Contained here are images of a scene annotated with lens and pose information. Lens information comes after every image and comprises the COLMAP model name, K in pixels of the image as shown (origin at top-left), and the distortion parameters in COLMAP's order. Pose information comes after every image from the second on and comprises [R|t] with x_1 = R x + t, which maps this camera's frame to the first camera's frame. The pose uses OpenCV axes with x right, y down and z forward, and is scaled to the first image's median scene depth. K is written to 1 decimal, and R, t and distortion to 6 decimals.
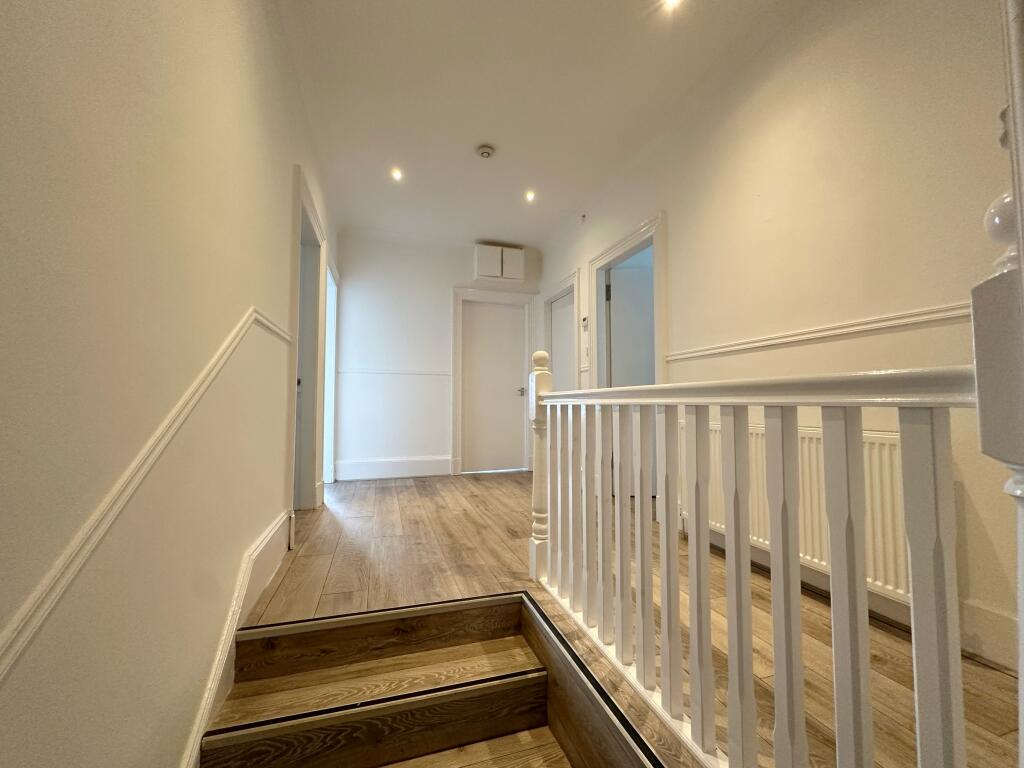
lens RADIAL K [[407.6, 0, 509.7], [0, 407.6, 382.2], [0, 0, 1]] dist [-0.000236, 0.000641]
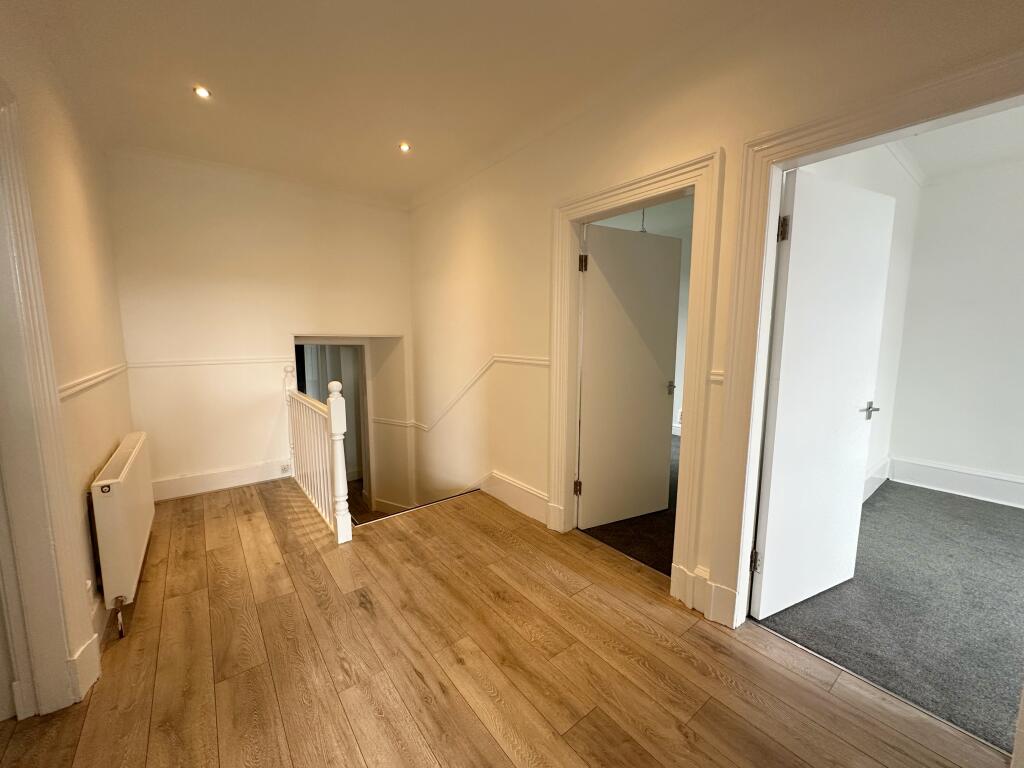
lens RADIAL K [[407.6, 0, 506.4], [0, 407.6, 384.9], [0, 0, 1]] dist [-0.000236, 0.000641]
pose [[-0.940428, 0.035180, -0.338167, 0.003198], [0.011323, 0.997321, 0.072263, -0.129664], [0.339803, 0.064129, -0.938308, 2.129294]]
